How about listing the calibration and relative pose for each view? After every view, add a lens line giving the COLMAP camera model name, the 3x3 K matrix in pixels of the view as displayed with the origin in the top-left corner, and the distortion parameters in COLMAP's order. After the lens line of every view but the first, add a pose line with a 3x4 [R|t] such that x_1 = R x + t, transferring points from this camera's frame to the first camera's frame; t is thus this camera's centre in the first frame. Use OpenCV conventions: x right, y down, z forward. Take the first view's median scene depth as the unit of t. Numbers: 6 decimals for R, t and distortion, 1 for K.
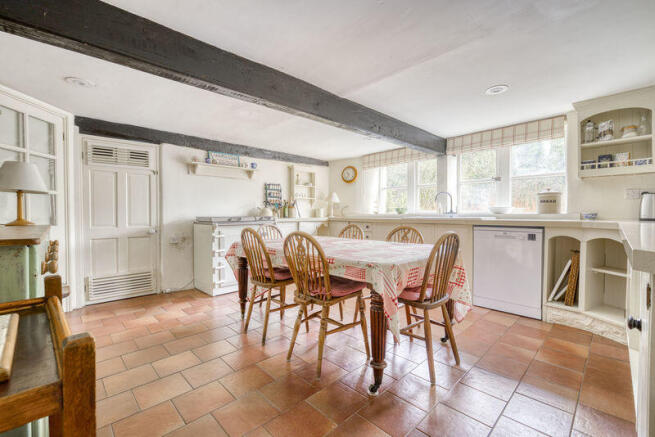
lens RADIAL K [[279.9, 0, 317.6], [0, 279.9, 217.9], [0, 0, 1]] dist [-0.001178, -0.000072]
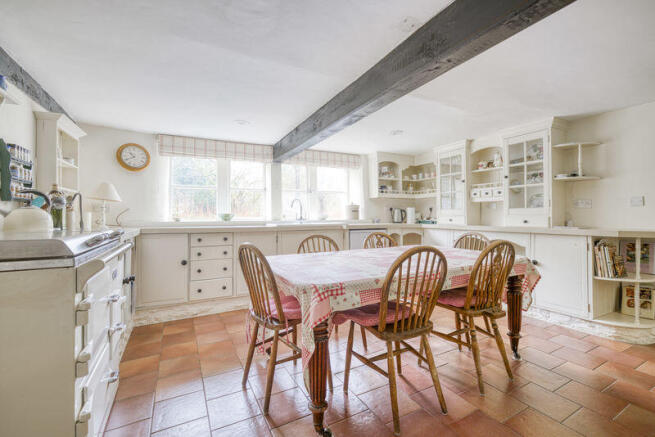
lens RADIAL K [[279.9, 0, 317.6], [0, 279.9, 217.9], [0, 0, 1]] dist [-0.001178, -0.000072]
pose [[0.268961, 0.001045, 0.963150, -0.613789], [0.021362, 0.999747, -0.007050, -0.017079], [-0.962914, 0.022471, 0.268871, 0.758090]]
